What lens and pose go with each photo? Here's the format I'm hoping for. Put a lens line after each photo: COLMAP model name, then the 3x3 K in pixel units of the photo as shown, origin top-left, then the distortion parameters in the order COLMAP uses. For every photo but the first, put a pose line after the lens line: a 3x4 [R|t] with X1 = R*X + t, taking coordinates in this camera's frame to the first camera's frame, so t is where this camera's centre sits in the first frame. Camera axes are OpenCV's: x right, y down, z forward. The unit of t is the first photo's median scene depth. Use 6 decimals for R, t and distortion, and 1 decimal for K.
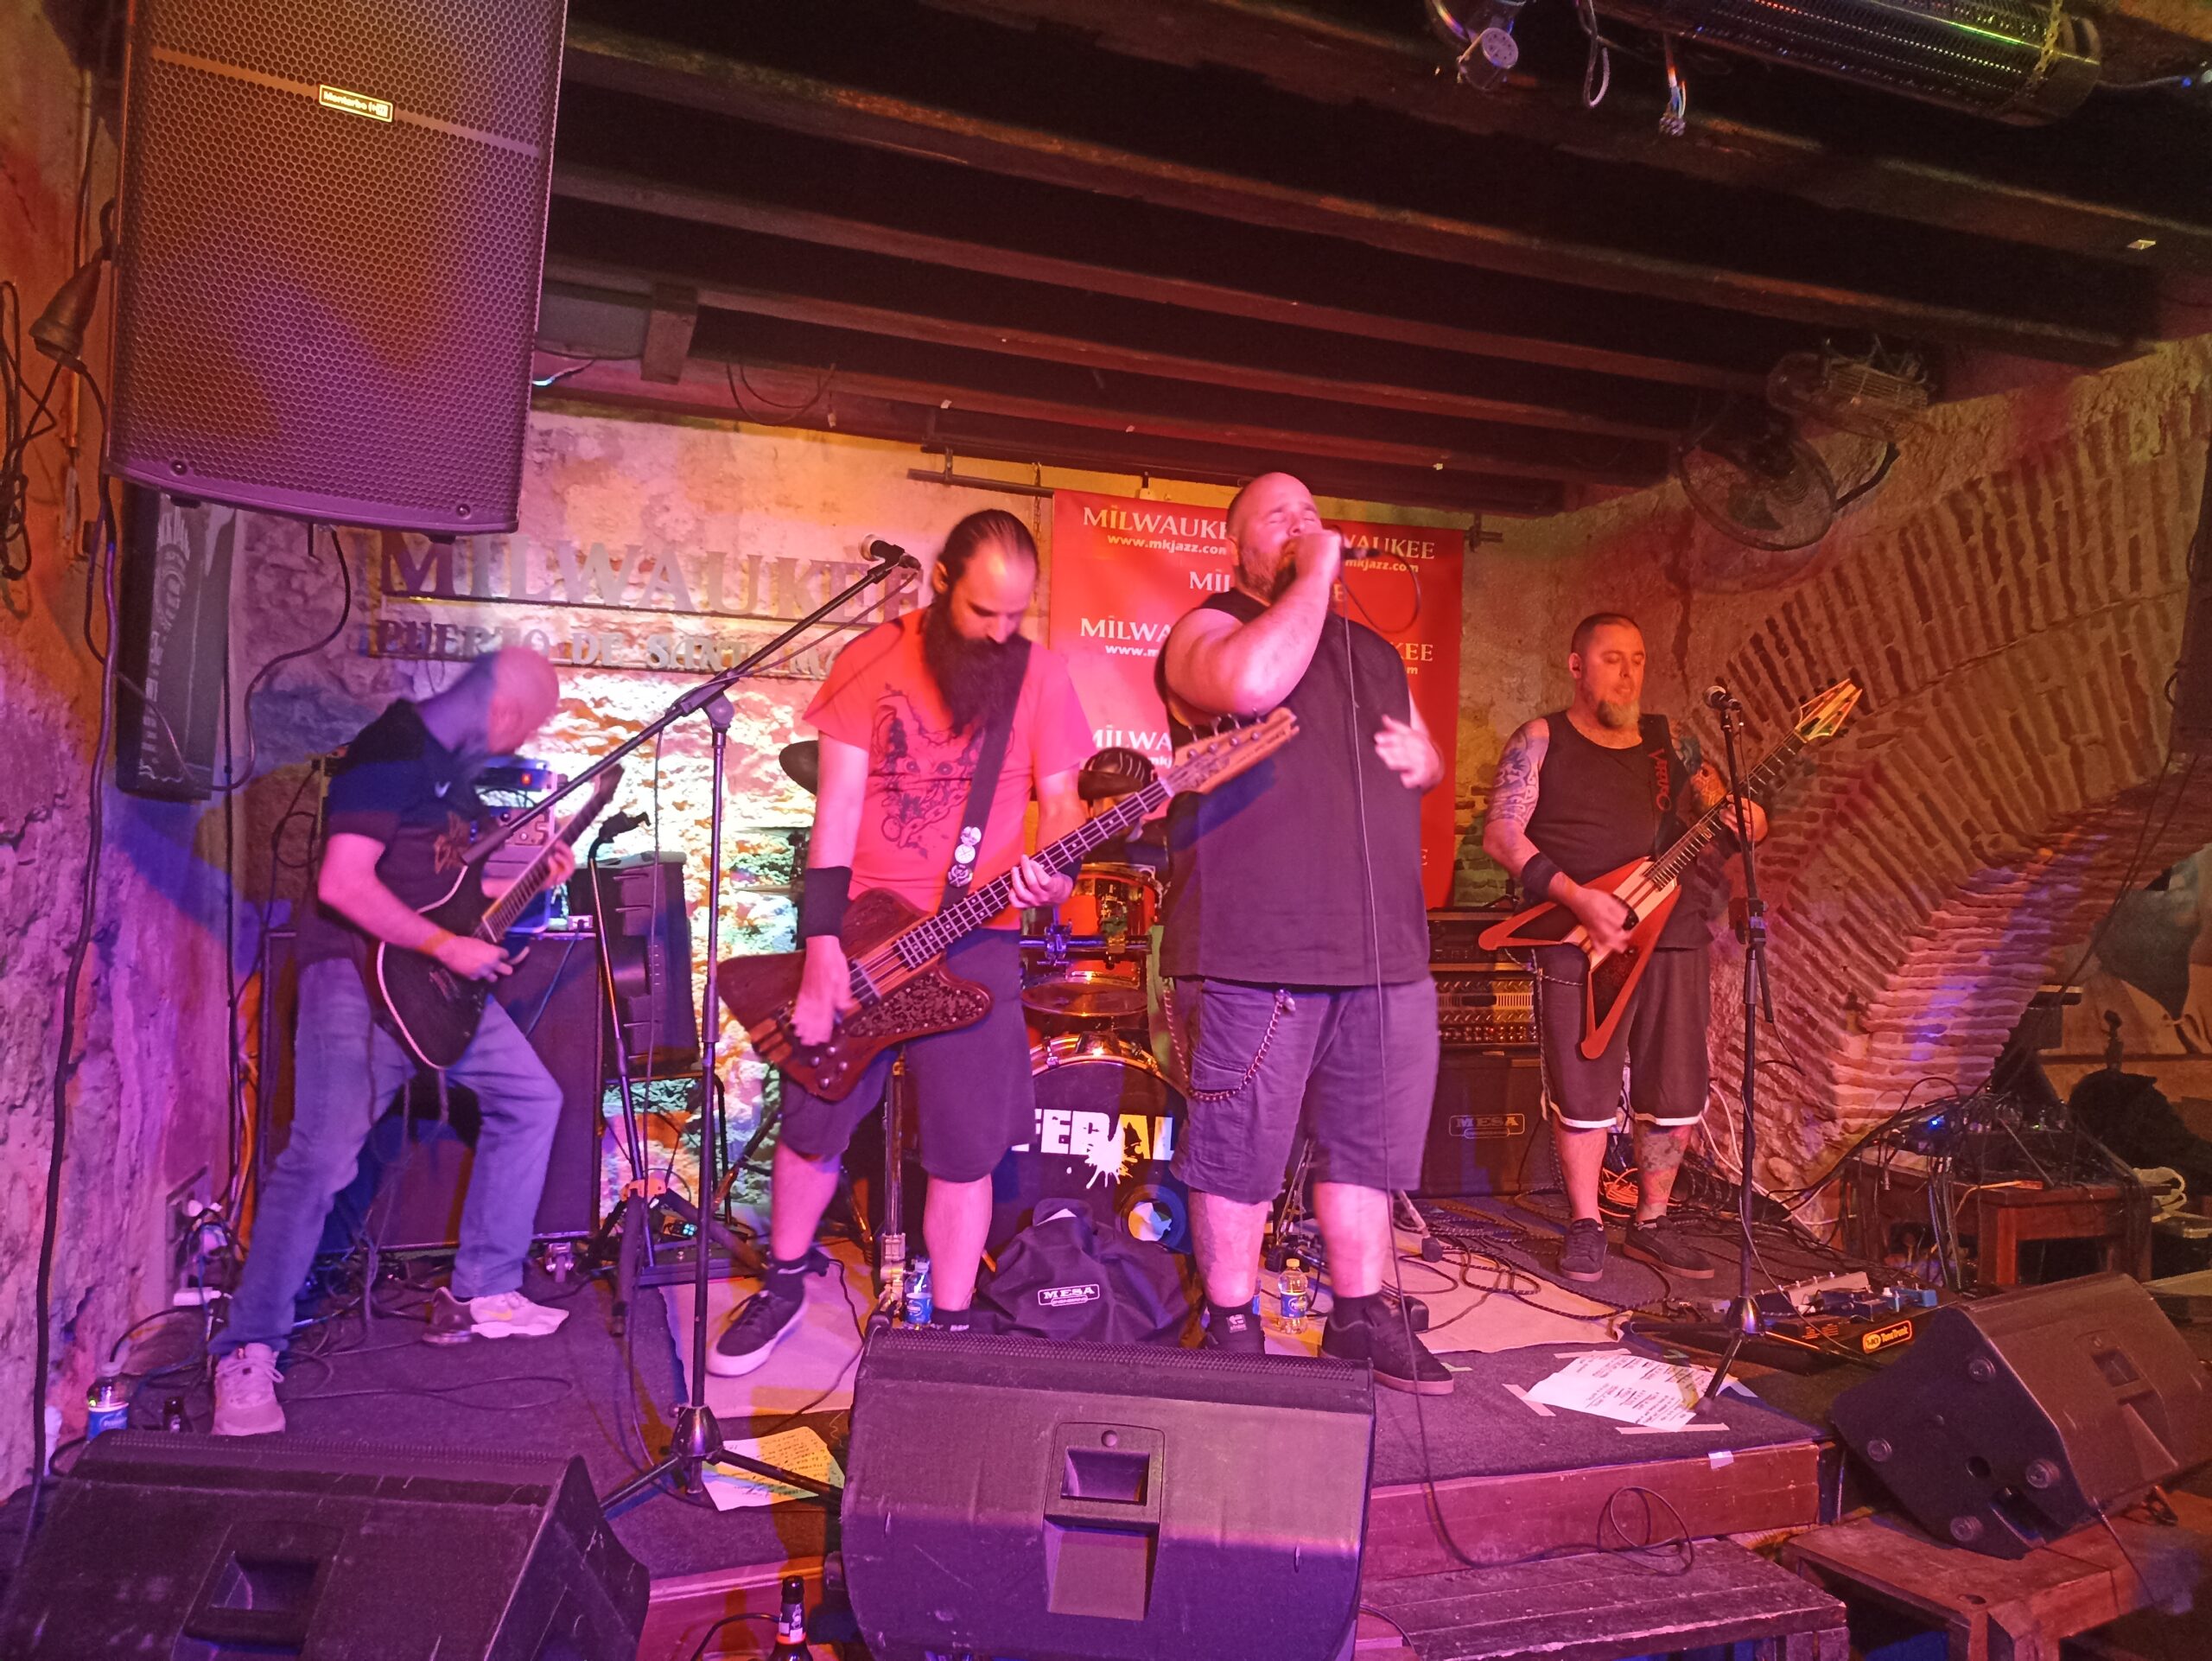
lens RADIAL K [[1603.7, 0, 1109.4], [0, 1603.7, 843.4], [0, 0, 1]] dist [0.028746, -0.017938]
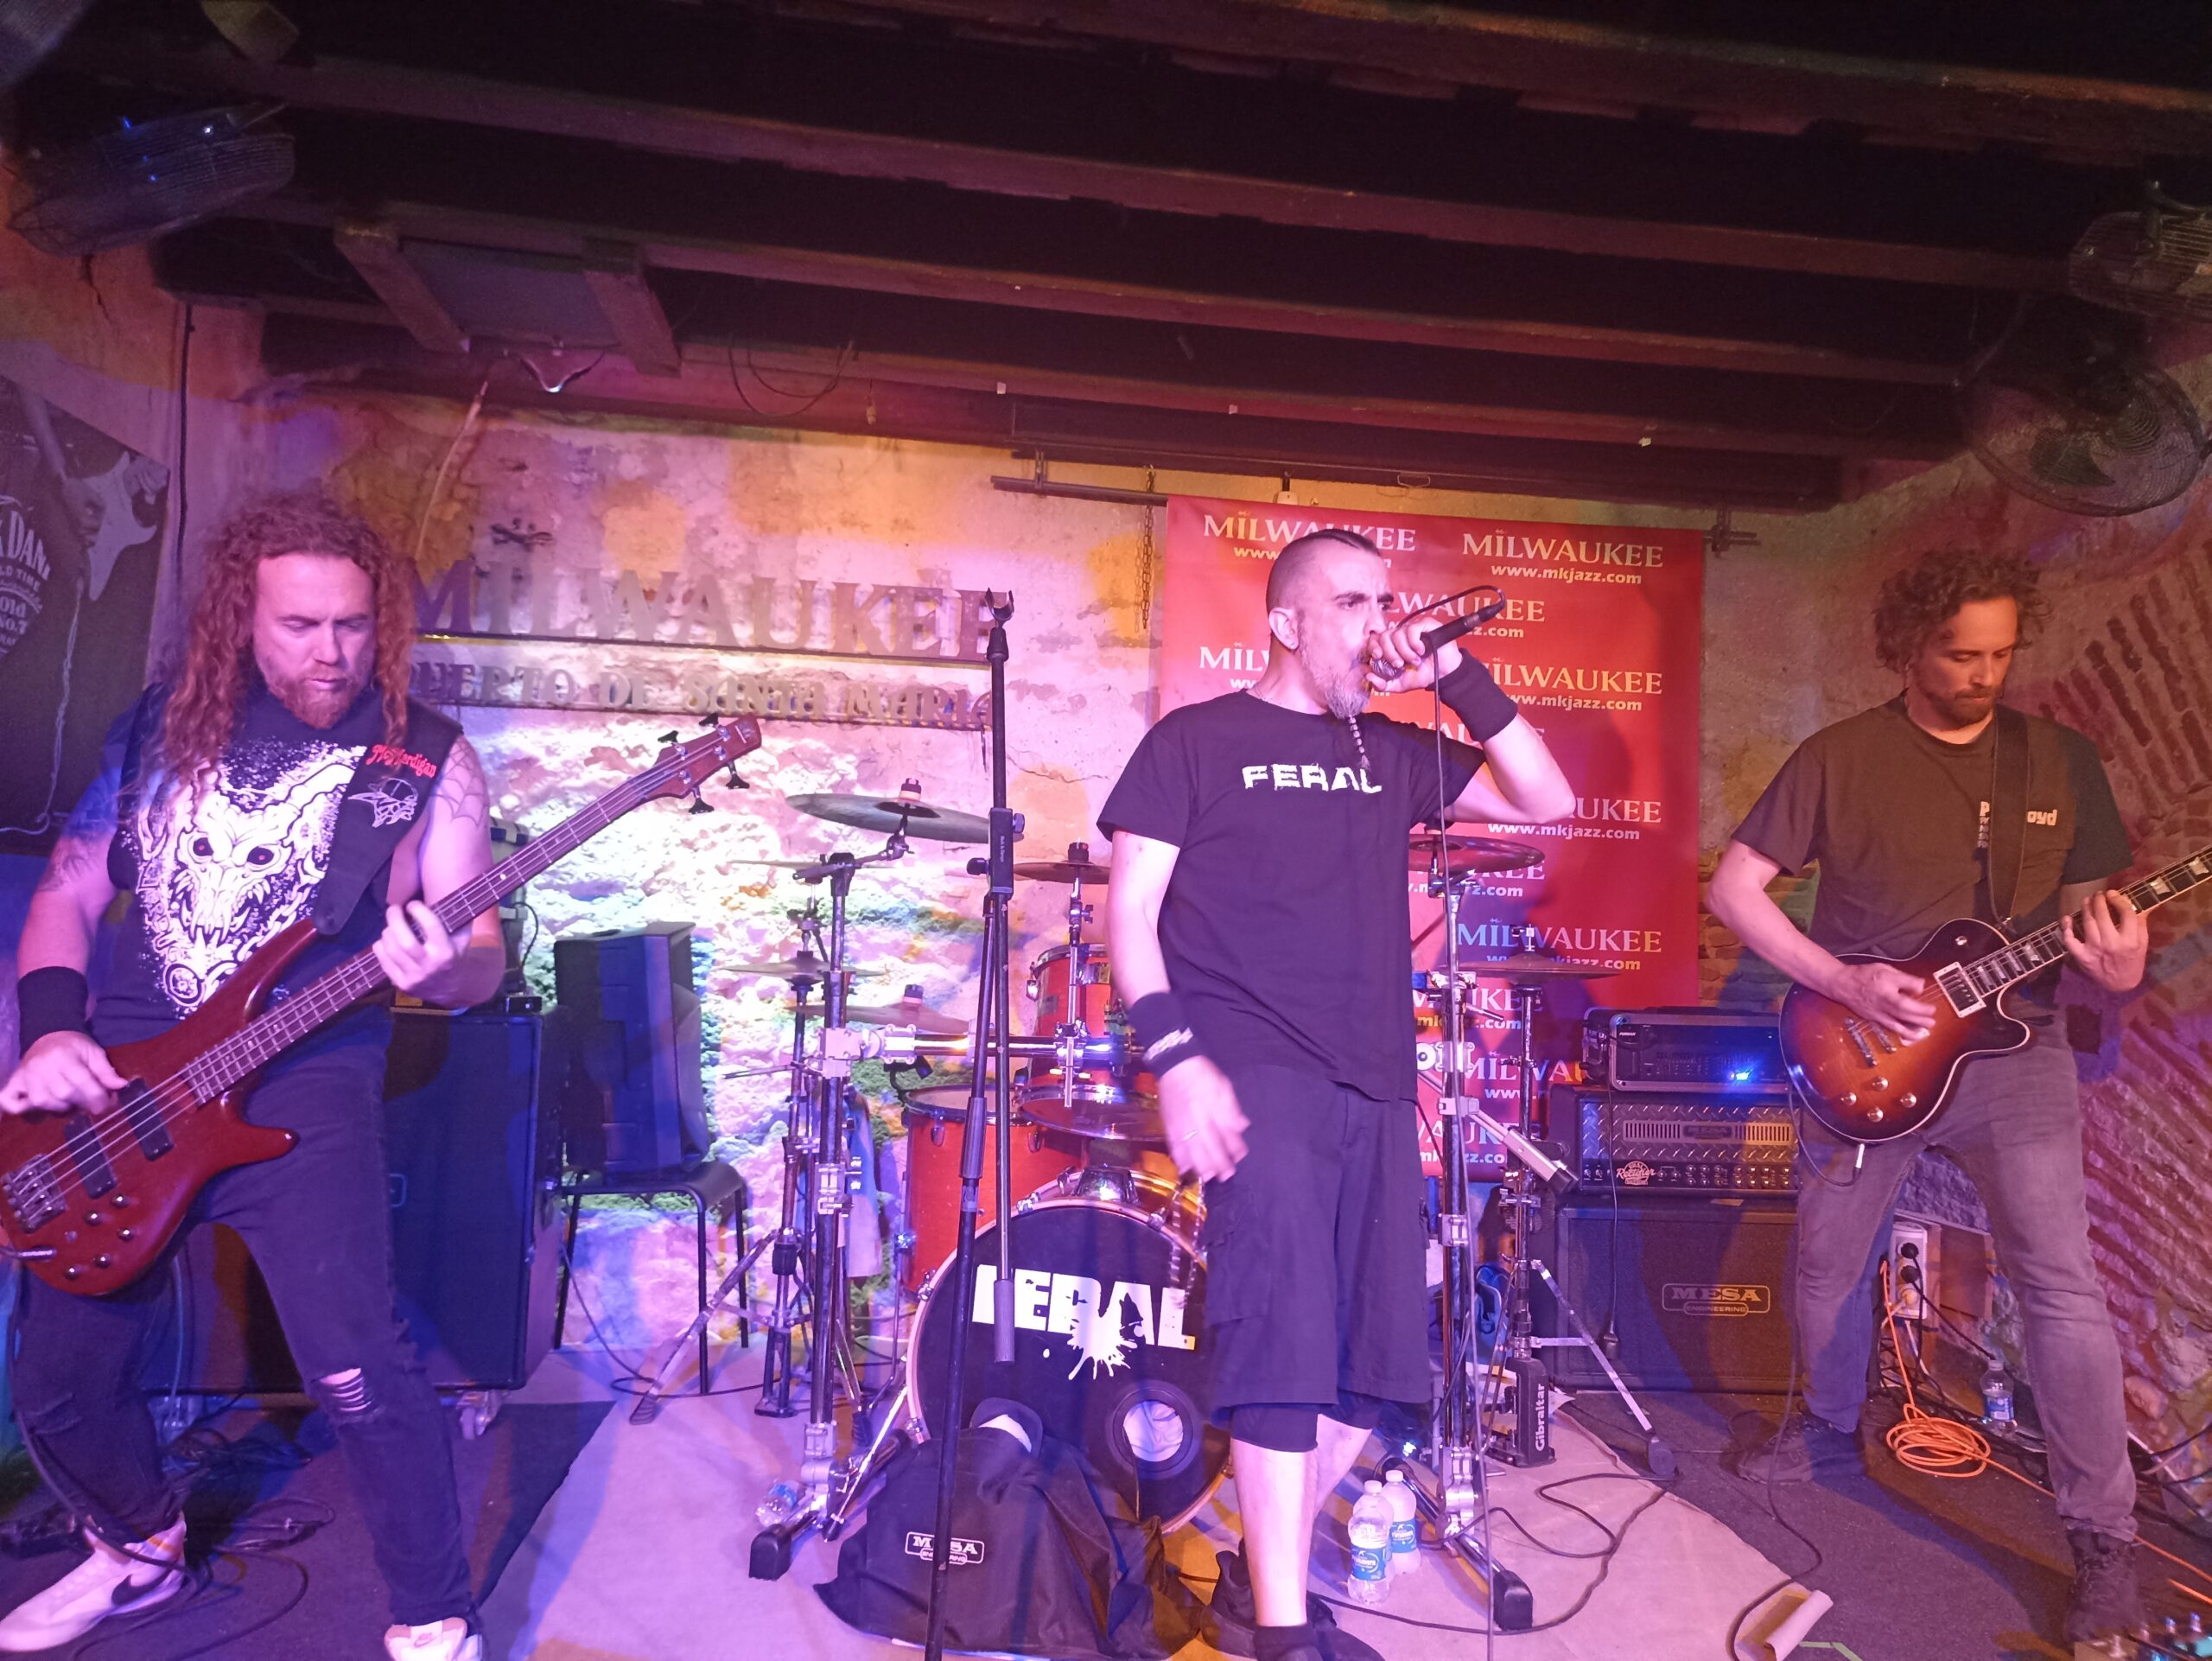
lens RADIAL K [[1613.1, 0, 1110.8], [0, 1613.1, 843.0], [0, 0, 1]] dist [0.022988, -0.012605]
pose [[0.976880, 0.001953, -0.213778, 0.137176], [-0.012181, 0.998842, -0.046535, 0.000226], [0.213440, 0.048063, 0.975773, 0.213772]]
